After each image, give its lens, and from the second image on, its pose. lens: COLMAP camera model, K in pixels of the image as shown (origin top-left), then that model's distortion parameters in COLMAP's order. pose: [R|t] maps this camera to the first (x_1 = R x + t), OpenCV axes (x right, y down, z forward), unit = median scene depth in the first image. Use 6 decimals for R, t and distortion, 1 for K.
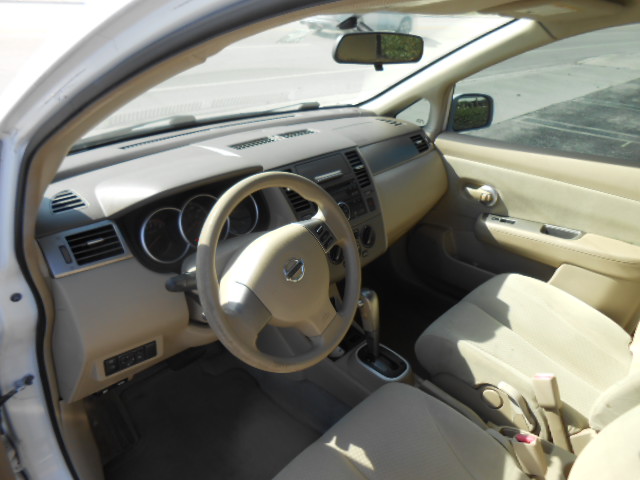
lens RADIAL K [[484.2, 0, 319.8], [0, 484.2, 238.5], [0, 0, 1]] dist [-0.038804, 0.031917]
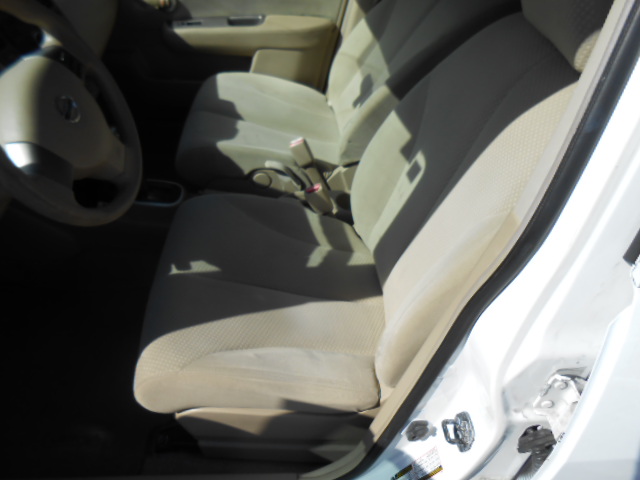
lens RADIAL K [[484.2, 0, 318.7], [0, 484.2, 239.7], [0, 0, 1]] dist [-0.038804, 0.031917]
pose [[0.709258, -0.455644, 0.537905, -0.205319], [0.258811, 0.878061, 0.402525, 0.031182], [-0.655721, -0.146278, 0.740697, 0.048684]]
